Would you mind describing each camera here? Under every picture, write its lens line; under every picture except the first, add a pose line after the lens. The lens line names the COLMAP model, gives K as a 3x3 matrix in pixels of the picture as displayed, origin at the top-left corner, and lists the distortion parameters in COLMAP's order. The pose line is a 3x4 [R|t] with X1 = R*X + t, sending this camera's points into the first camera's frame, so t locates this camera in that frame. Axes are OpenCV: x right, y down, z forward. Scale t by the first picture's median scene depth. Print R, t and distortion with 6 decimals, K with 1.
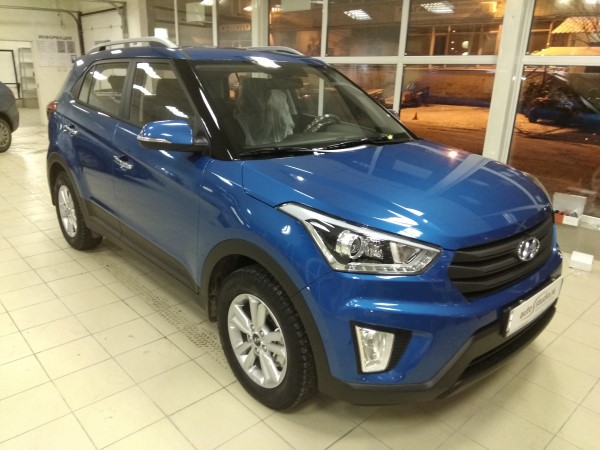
lens RADIAL K [[465.4, 0, 300.0], [0, 465.4, 225.0], [0, 0, 1]] dist [0.092592, 0.000855]
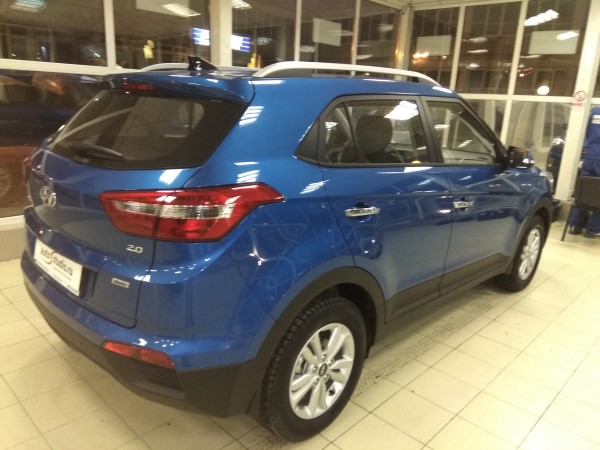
lens RADIAL K [[465.4, 0, 300.0], [0, 465.4, 225.0], [0, 0, 1]] dist [0.092592, 0.000855]
pose [[-0.068968, -0.282435, 0.956804, -1.214281], [0.263838, 0.919775, 0.290522, -0.432364], [-0.962098, 0.272478, 0.011082, 1.248733]]
